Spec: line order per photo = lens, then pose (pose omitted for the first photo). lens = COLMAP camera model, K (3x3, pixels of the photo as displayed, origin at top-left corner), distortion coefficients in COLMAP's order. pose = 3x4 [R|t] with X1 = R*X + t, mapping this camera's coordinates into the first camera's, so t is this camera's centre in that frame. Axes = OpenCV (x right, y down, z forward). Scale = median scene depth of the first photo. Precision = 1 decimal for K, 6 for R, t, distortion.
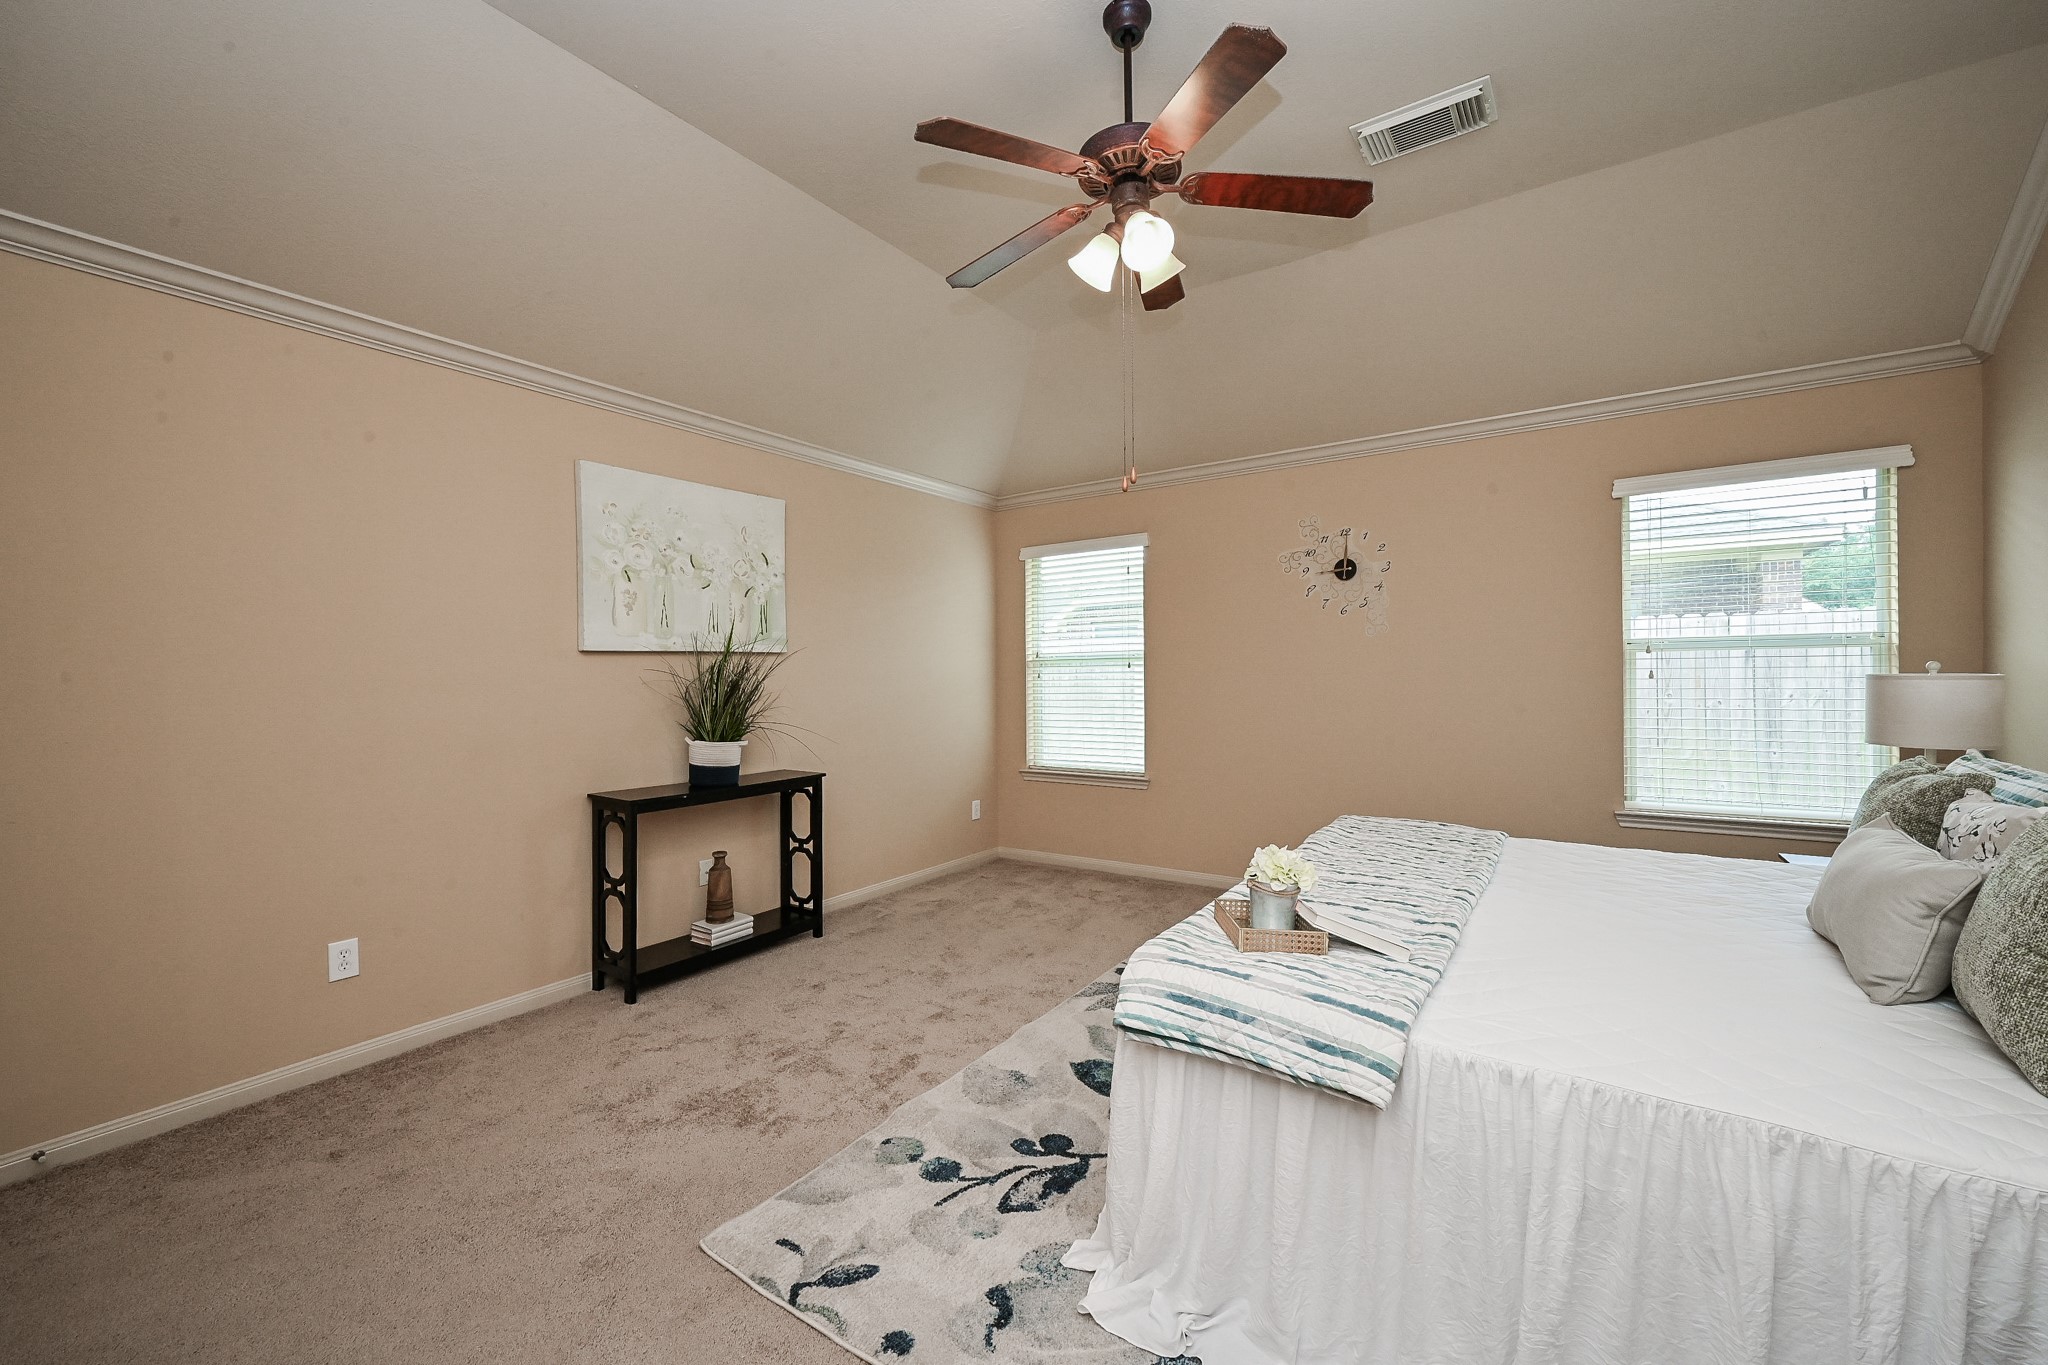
lens RADIAL K [[821.8, 0, 1027.4], [0, 821.8, 683.9], [0, 0, 1]] dist [0.003981, 0.000058]
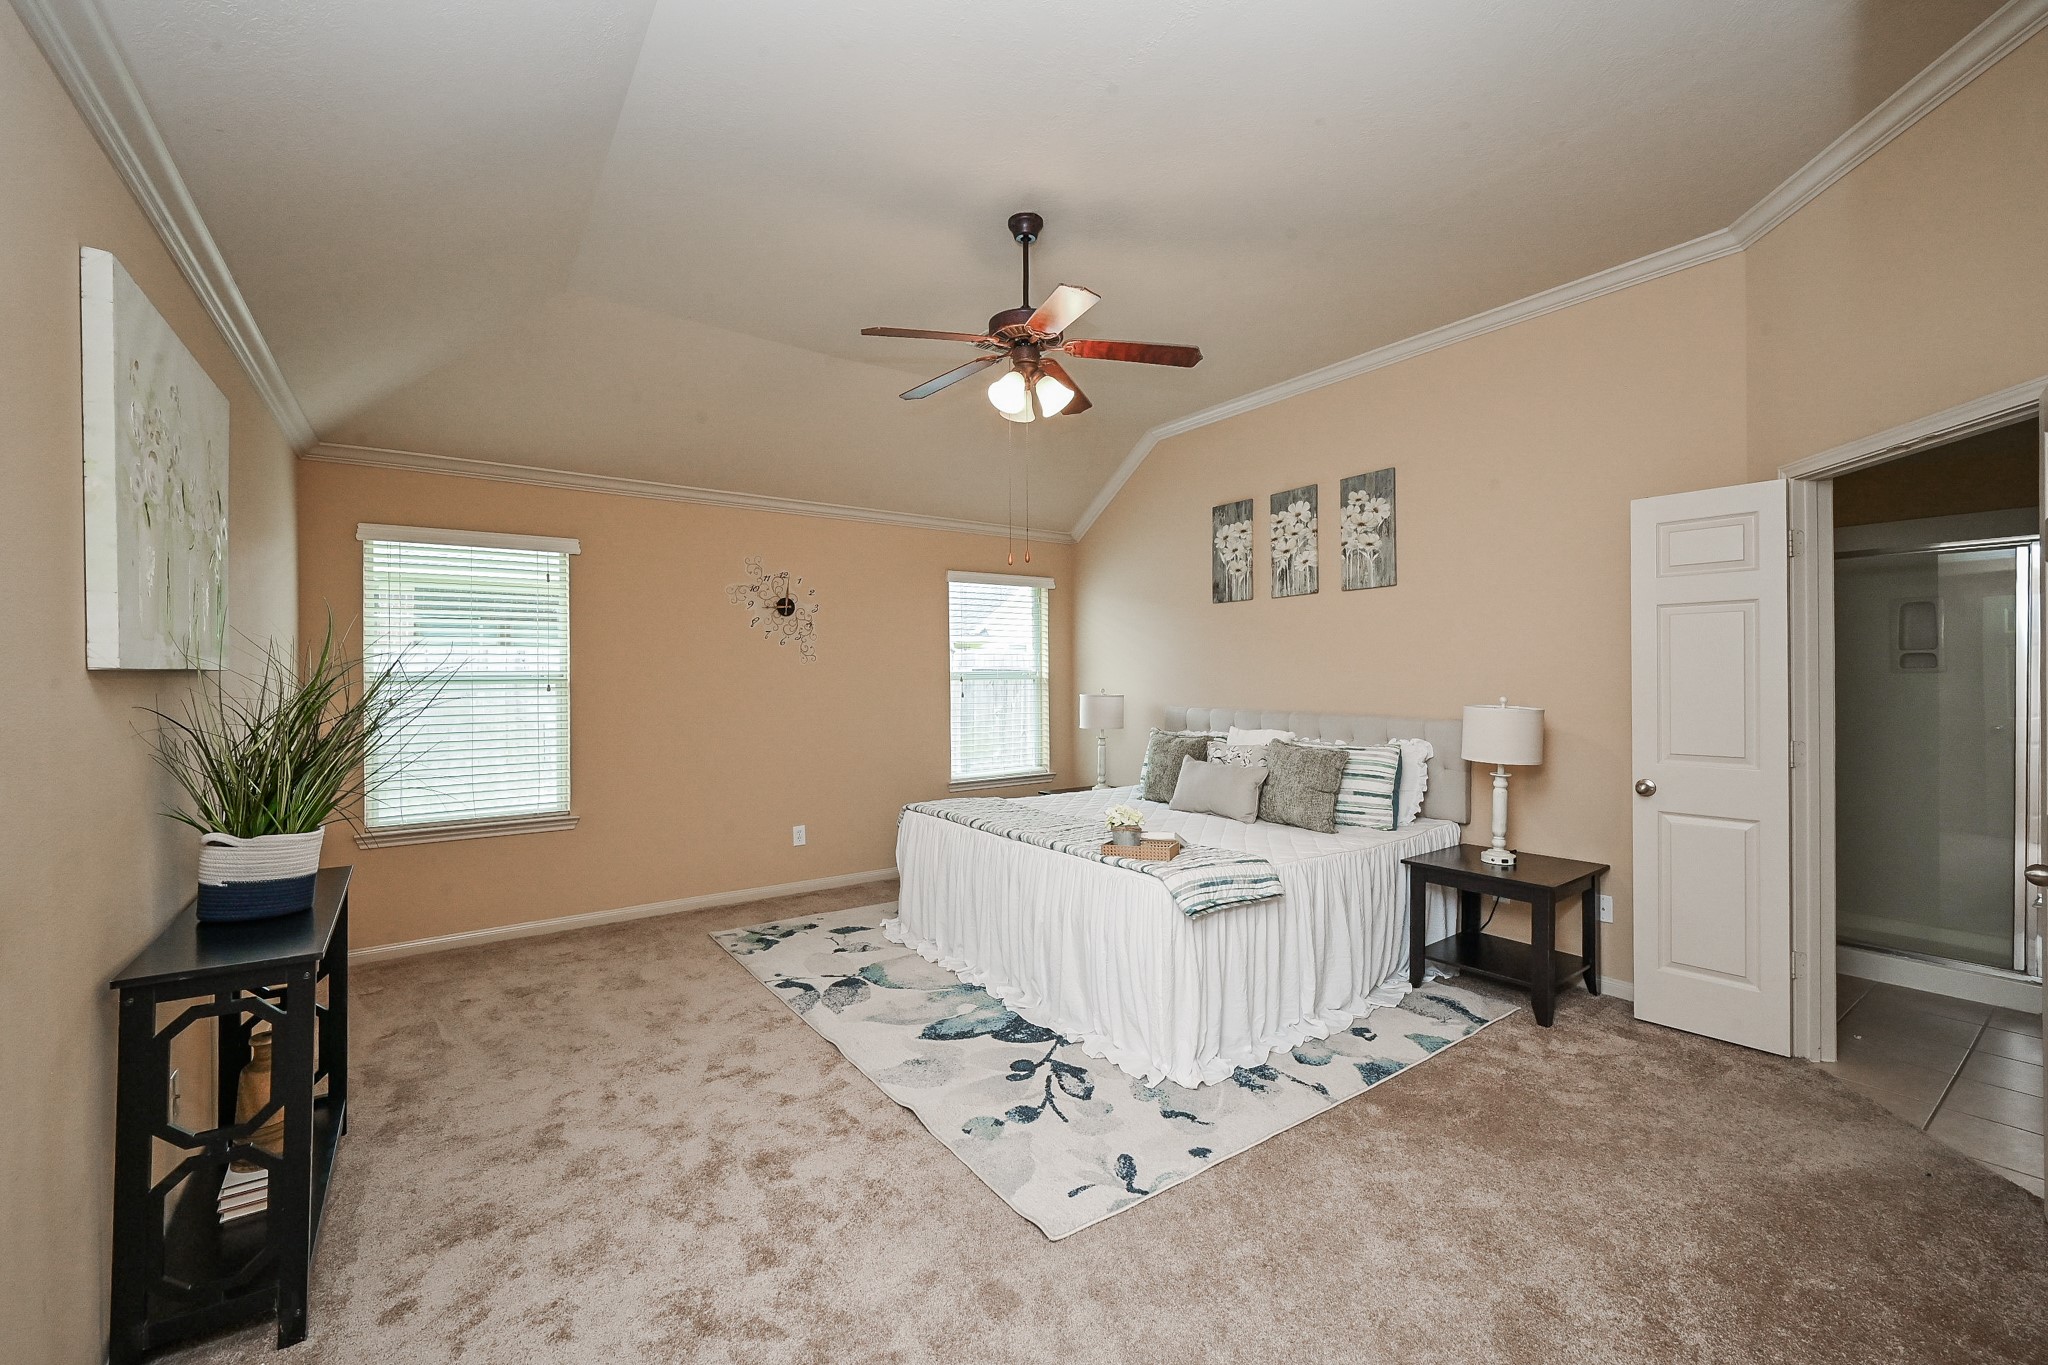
lens RADIAL K [[821.8, 0, 1024.4], [0, 821.8, 677.4], [0, 0, 1]] dist [0.003981, 0.000058]
pose [[0.355281, 0.009053, 0.934716, -0.802191], [0.014393, 0.999782, -0.015154, -0.021686], [-0.934649, 0.018837, 0.355073, 0.359676]]
